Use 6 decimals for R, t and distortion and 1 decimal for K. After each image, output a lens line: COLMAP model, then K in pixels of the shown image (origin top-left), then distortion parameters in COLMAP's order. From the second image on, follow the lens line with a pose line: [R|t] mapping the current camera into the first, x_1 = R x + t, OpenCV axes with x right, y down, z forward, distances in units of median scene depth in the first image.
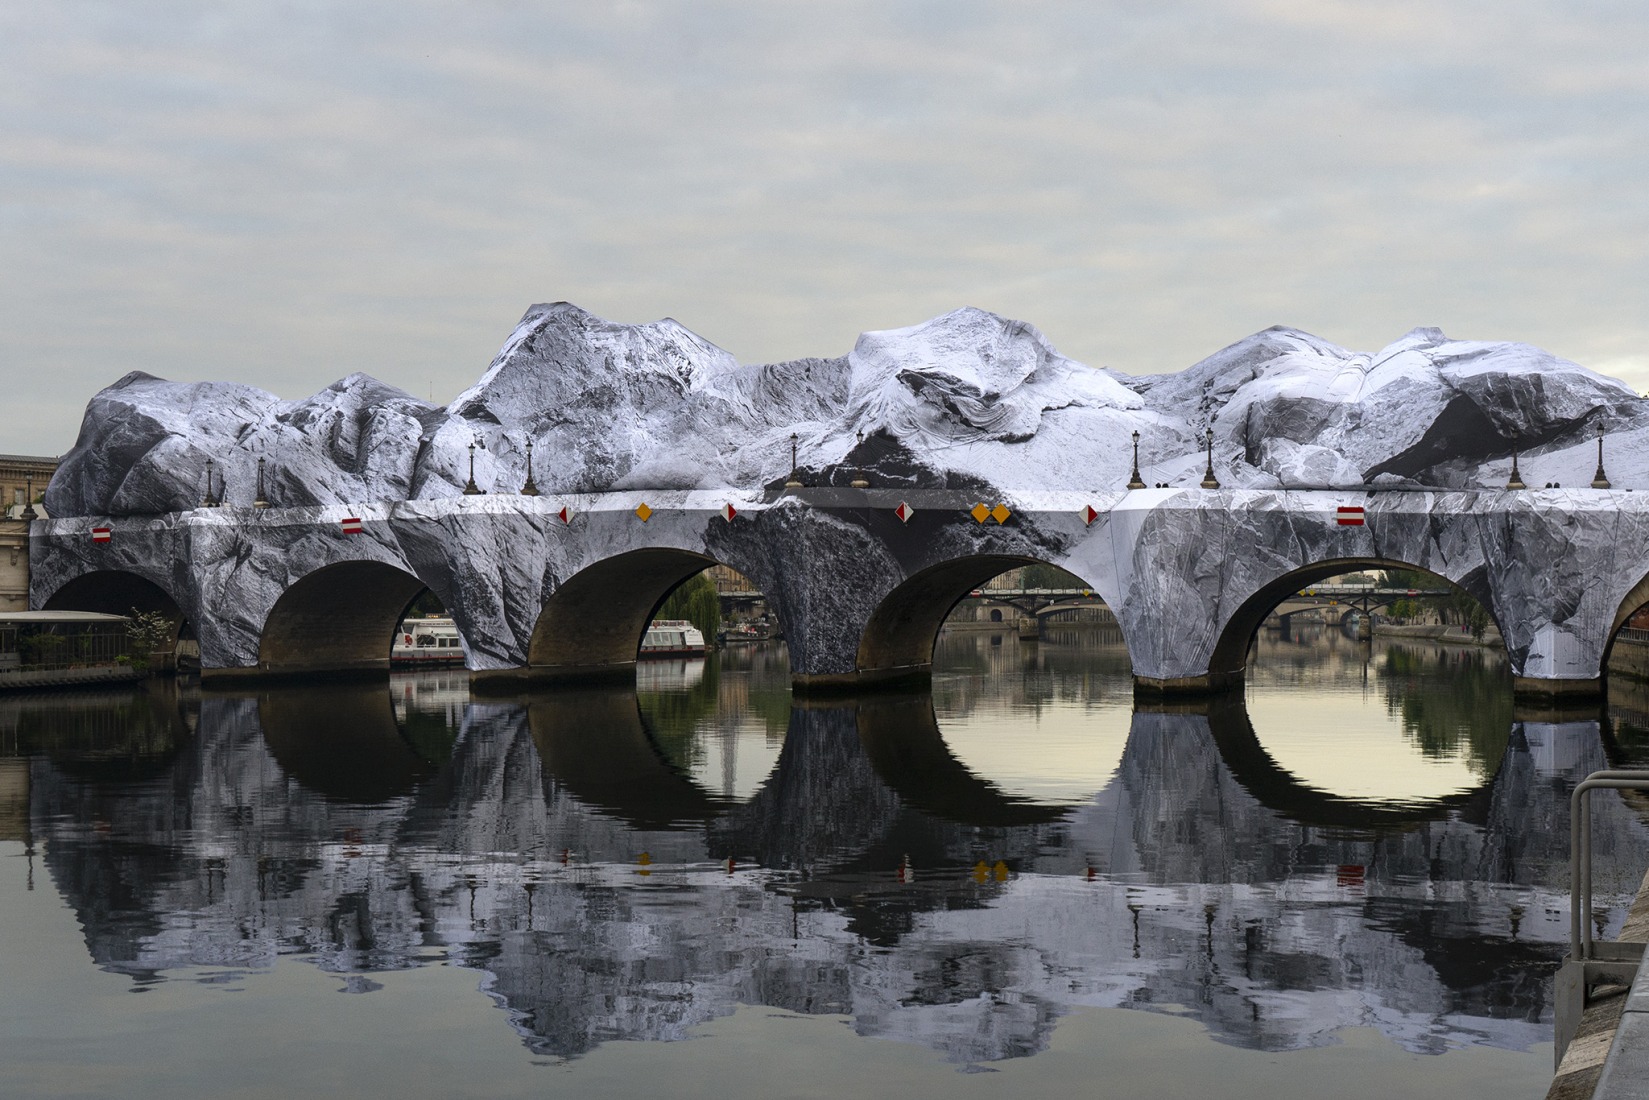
lens RADIAL K [[2323.6, 0, 792.4], [0, 2323.6, 596.4], [0, 0, 1]] dist [-0.005506, 0.000000]
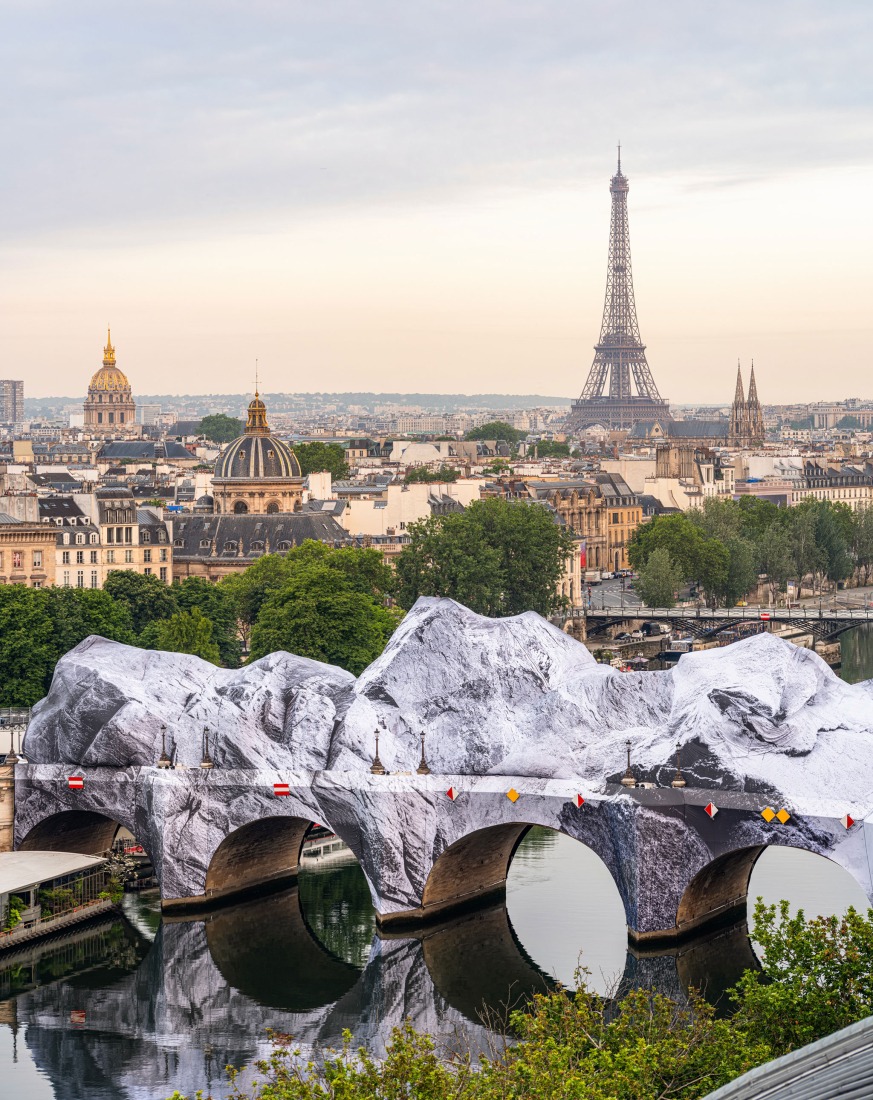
lens RADIAL K [[3134.5, 0, 445.2], [0, 3134.5, 548.4], [0, 0, 1]] dist [0.013542, 0.000000]
pose [[0.996839, -0.000731, -0.079440, 0.036115], [0.002530, 0.999743, 0.022539, -0.207822], [0.079403, -0.022669, 0.996585, -0.717971]]
